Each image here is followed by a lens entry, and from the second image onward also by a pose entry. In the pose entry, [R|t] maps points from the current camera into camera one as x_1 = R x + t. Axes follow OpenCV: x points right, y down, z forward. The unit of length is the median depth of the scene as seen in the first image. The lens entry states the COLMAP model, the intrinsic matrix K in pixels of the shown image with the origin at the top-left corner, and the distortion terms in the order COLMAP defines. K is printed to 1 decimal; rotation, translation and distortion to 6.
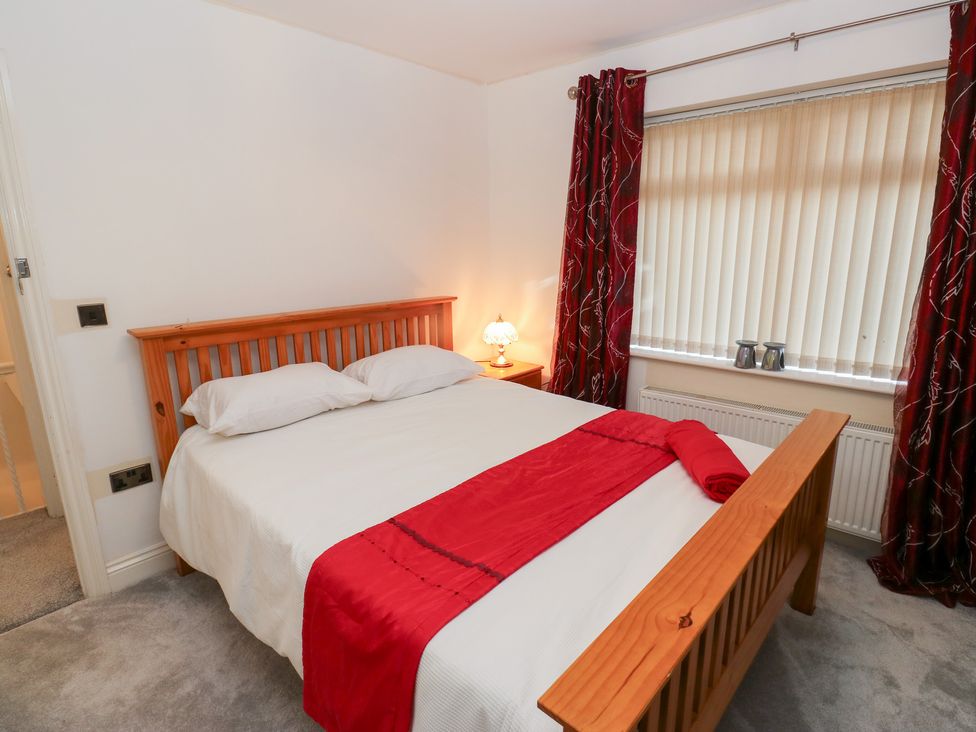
lens RADIAL K [[520.4, 0, 488.1], [0, 520.4, 363.5], [0, 0, 1]] dist [0.003538, -0.014687]
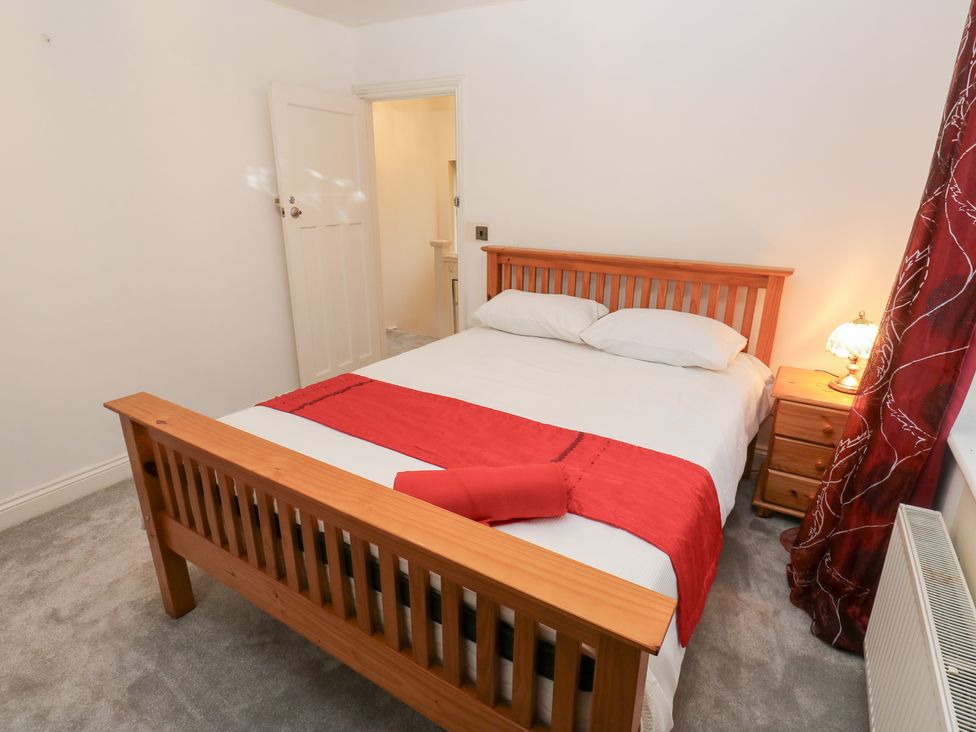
lens RADIAL K [[520.4, 0, 488.1], [0, 520.4, 362.4], [0, 0, 1]] dist [0.003538, -0.014687]
pose [[0.170576, 0.328850, -0.928850, 0.686599], [-0.227556, 0.930329, 0.287585, -0.142428], [0.958709, 0.162310, 0.233524, 0.518641]]
